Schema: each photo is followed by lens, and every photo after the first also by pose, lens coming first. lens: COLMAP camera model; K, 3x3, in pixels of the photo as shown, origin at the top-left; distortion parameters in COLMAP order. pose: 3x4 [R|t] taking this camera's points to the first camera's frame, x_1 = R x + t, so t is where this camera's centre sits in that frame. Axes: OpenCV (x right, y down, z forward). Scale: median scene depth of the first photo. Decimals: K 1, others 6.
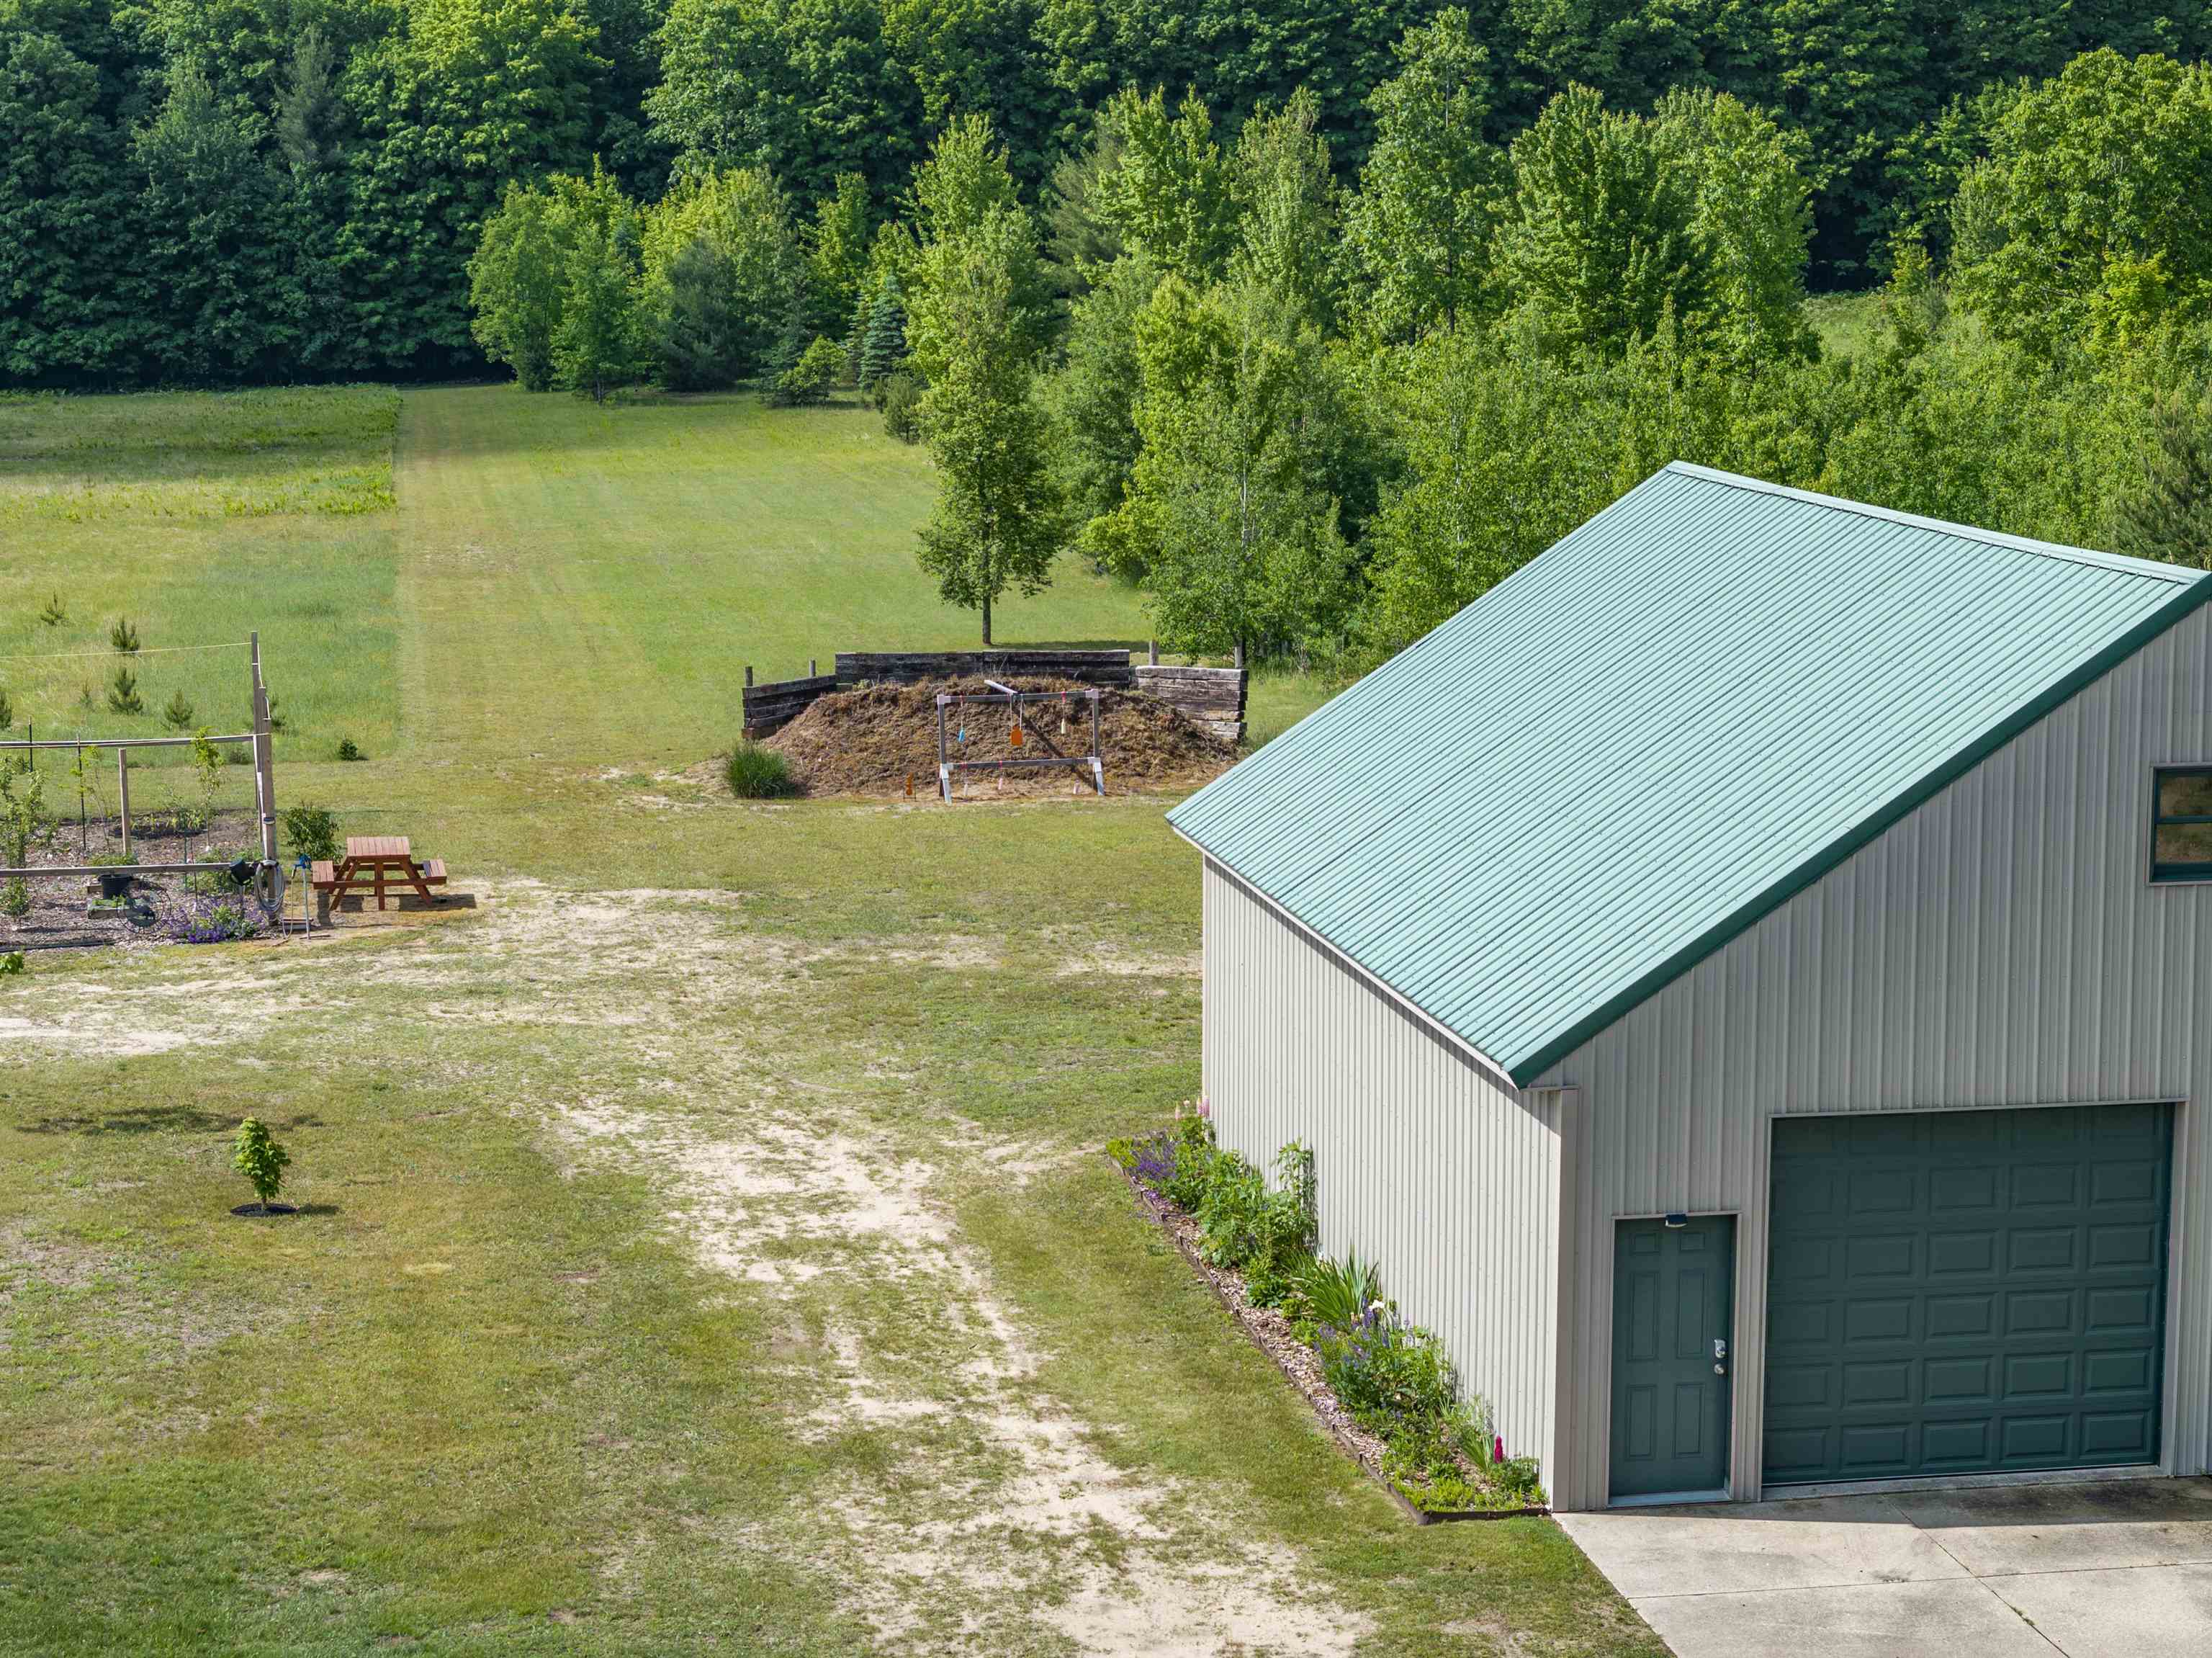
lens RADIAL K [[4475.0, 0, 1106.0], [0, 4475.0, 829.0], [0, 0, 1]] dist [-0.217497, 1.518500]
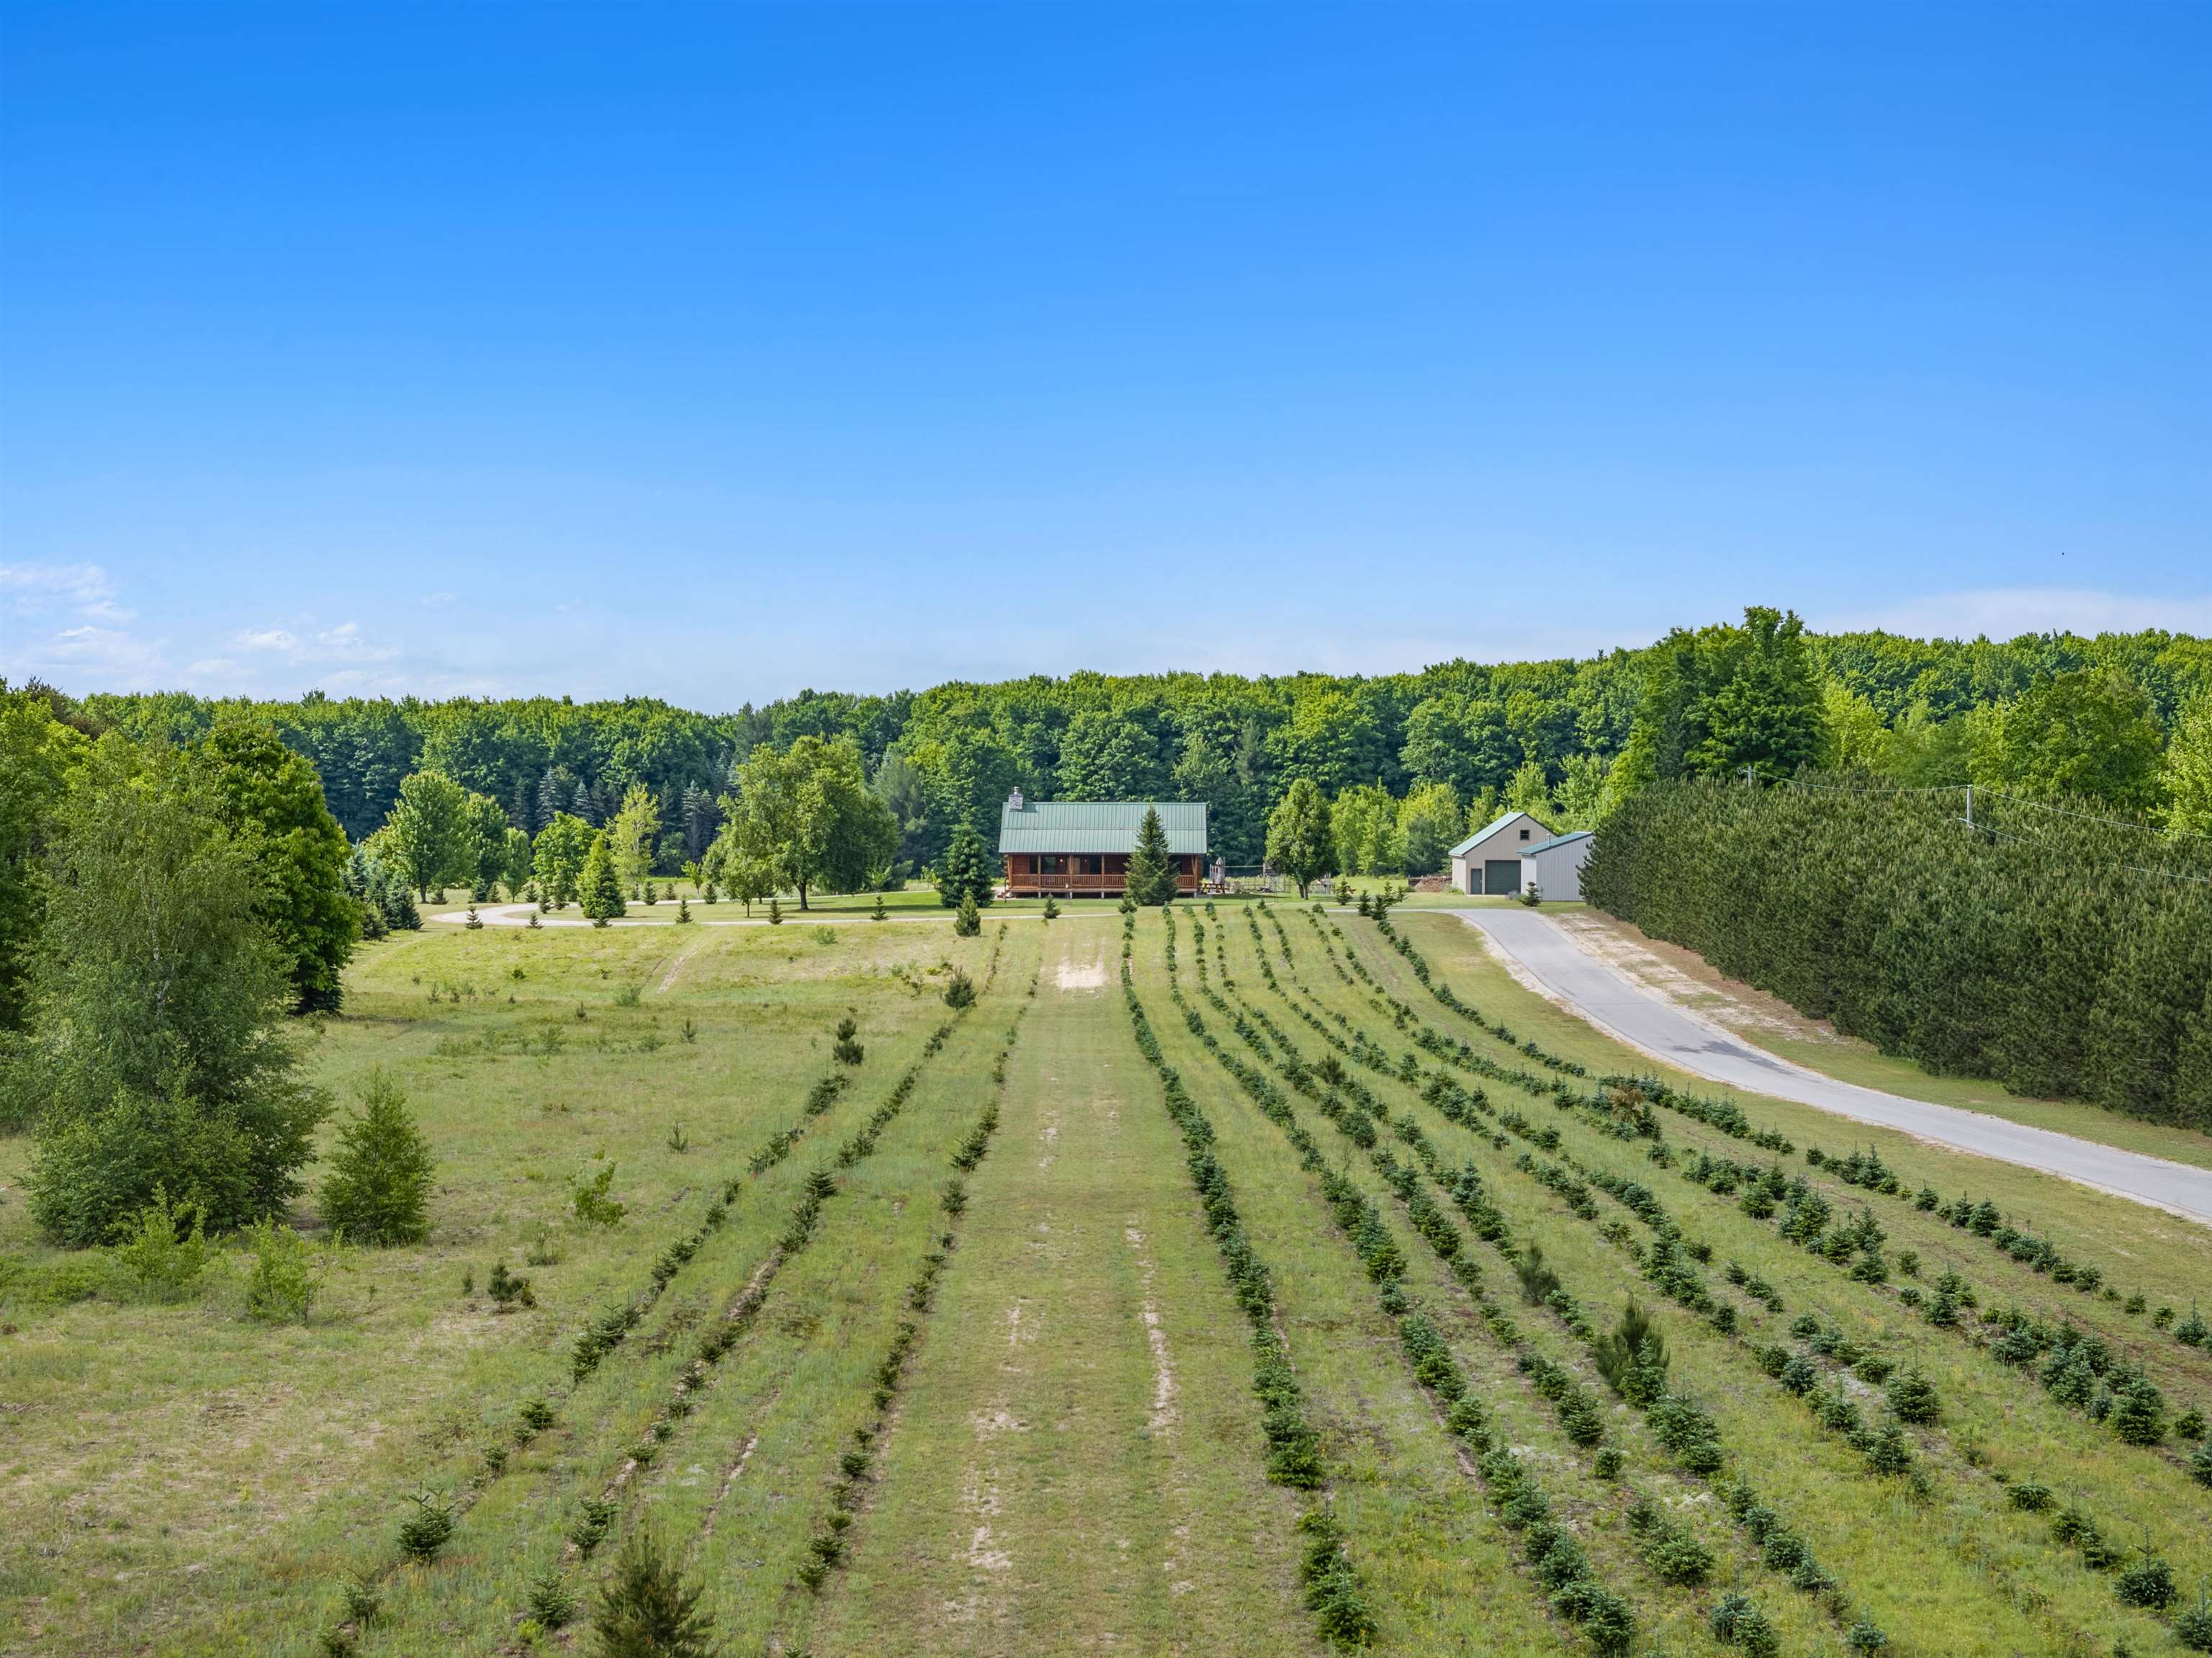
lens RADIAL K [[4475.0, 0, 1106.0], [0, 4475.0, 829.0], [0, 0, 1]] dist [-0.217497, 1.518500]
pose [[0.985382, 0.004000, -0.170310, 0.132592], [-0.027611, 0.990256, -0.136495, 0.182993], [0.168105, 0.139202, 0.975891, -1.201288]]
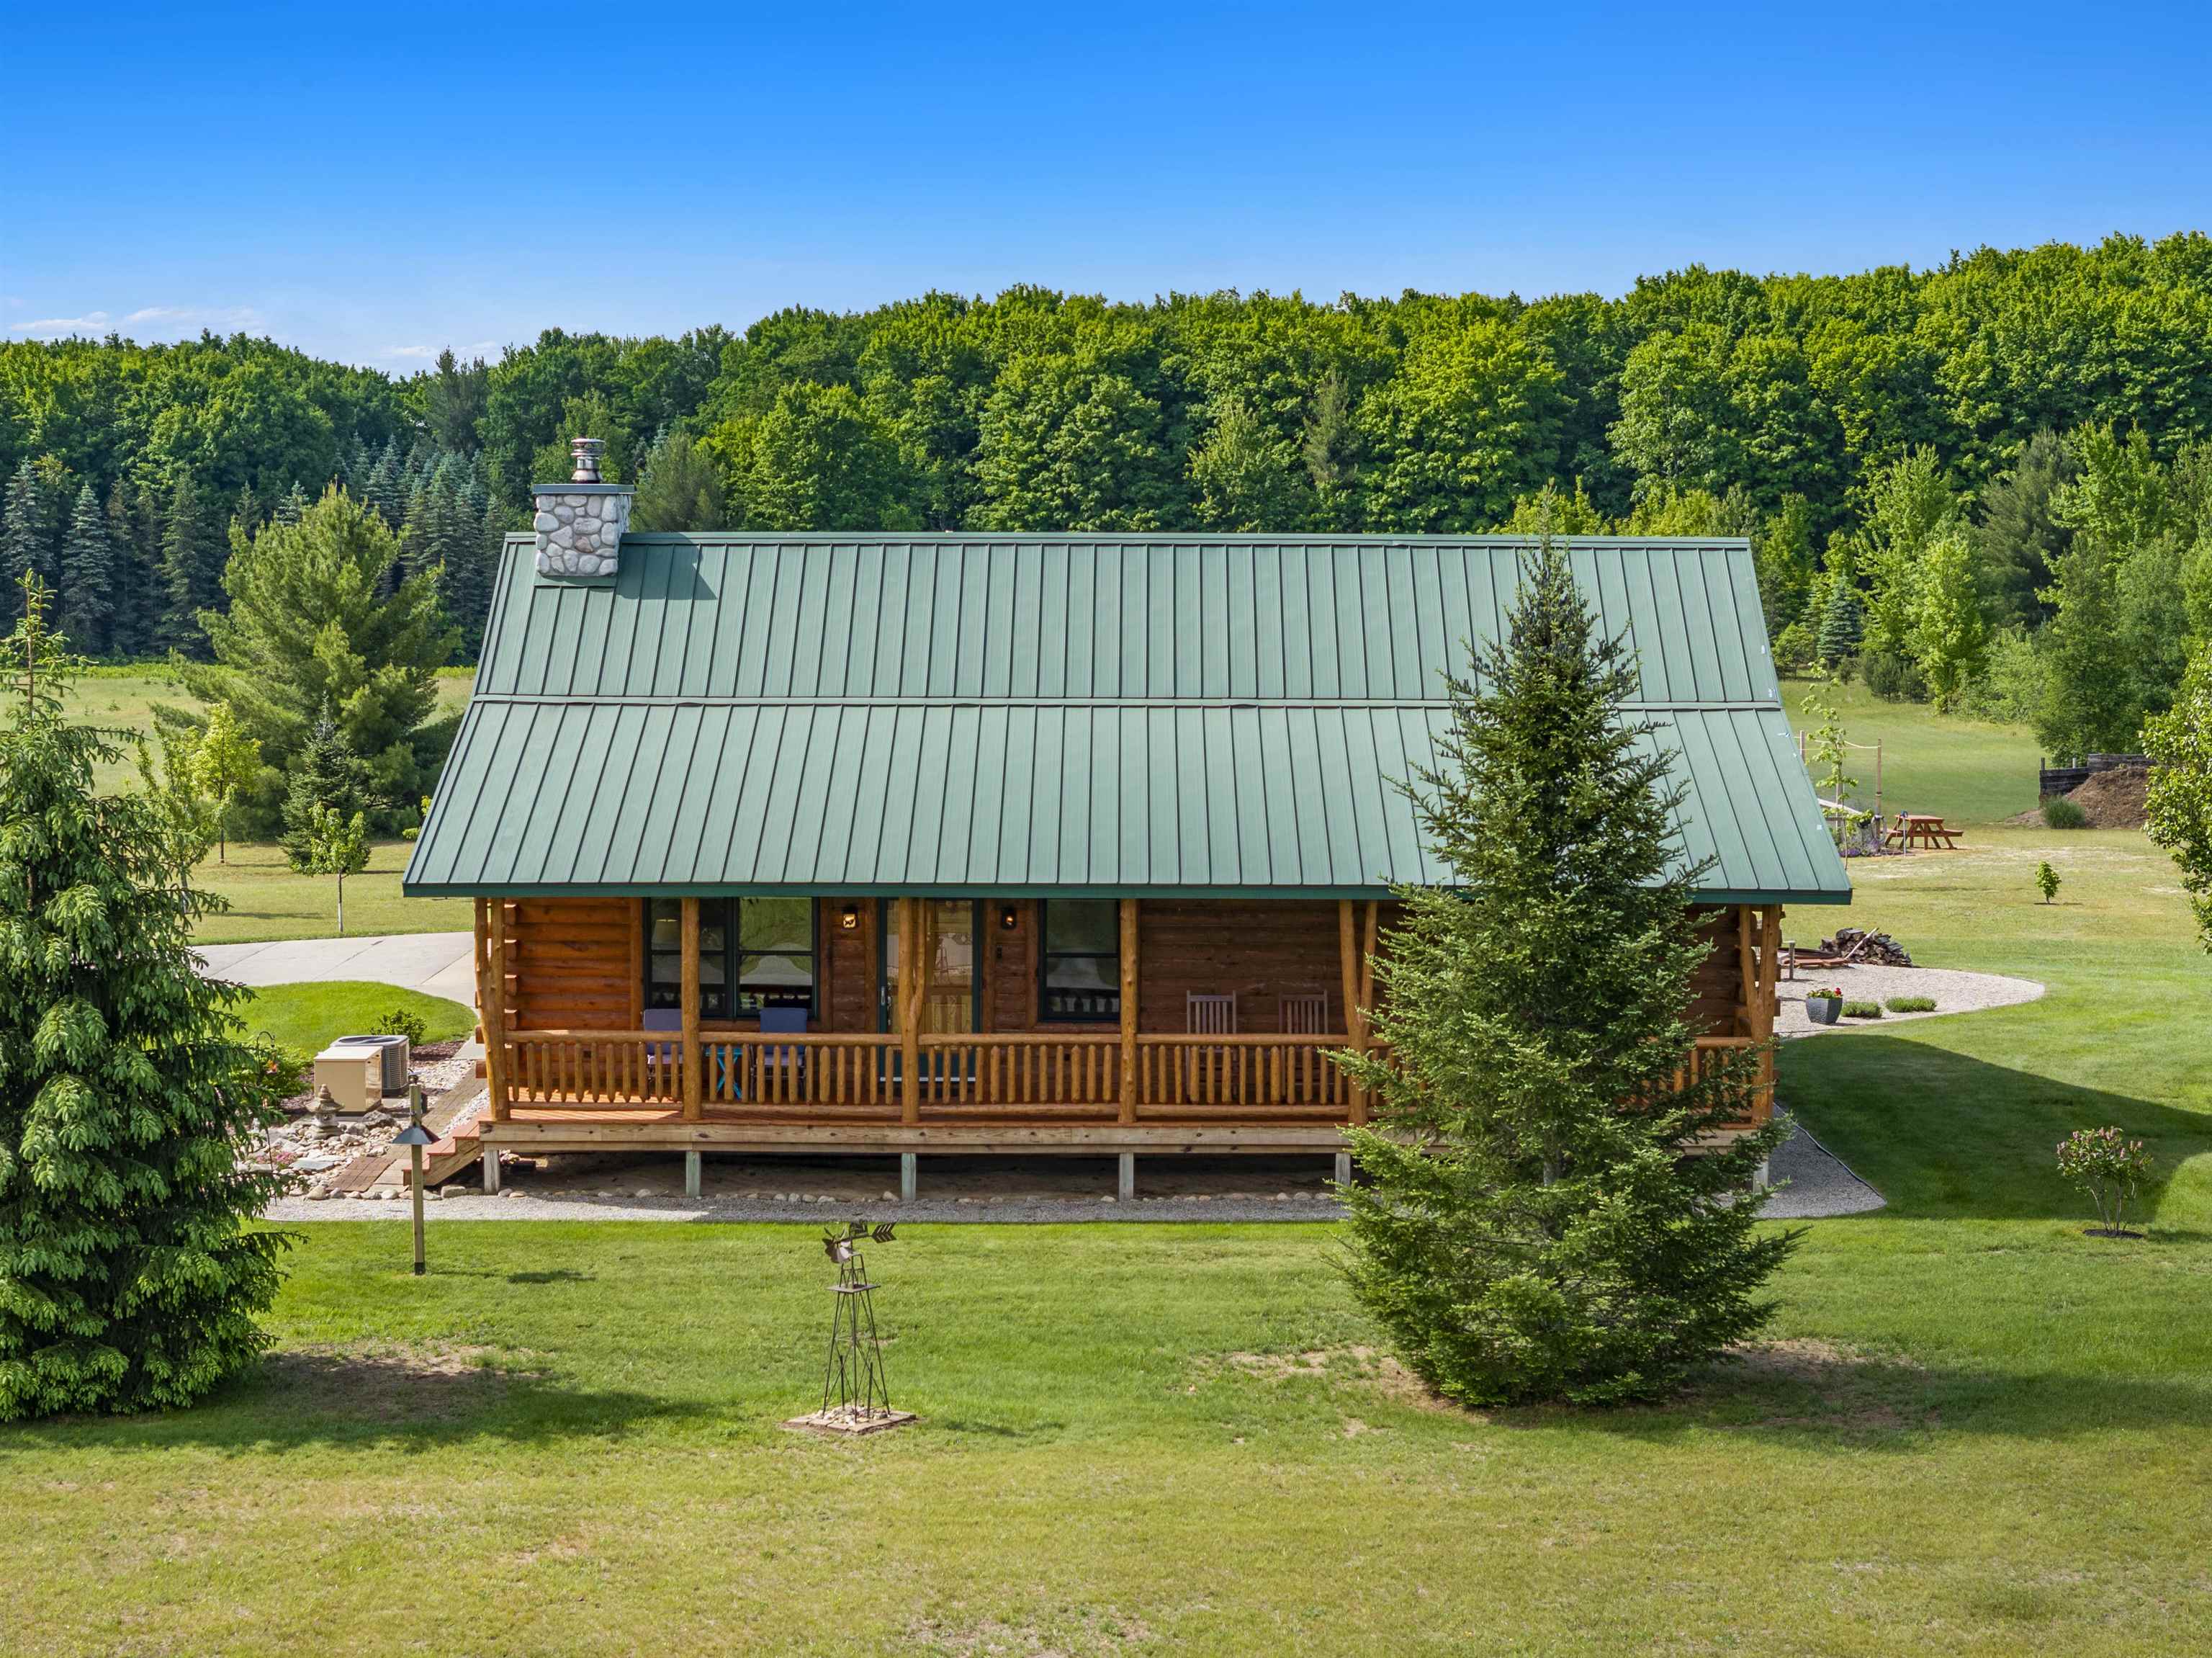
lens RADIAL K [[4475.0, 0, 1106.0], [0, 4475.0, 829.0], [0, 0, 1]] dist [-0.217497, 1.518500]
pose [[0.987448, 0.015274, -0.157203, -0.047637], [-0.027239, 0.996868, -0.074240, 0.035184], [0.155577, 0.077591, 0.984772, -0.193120]]
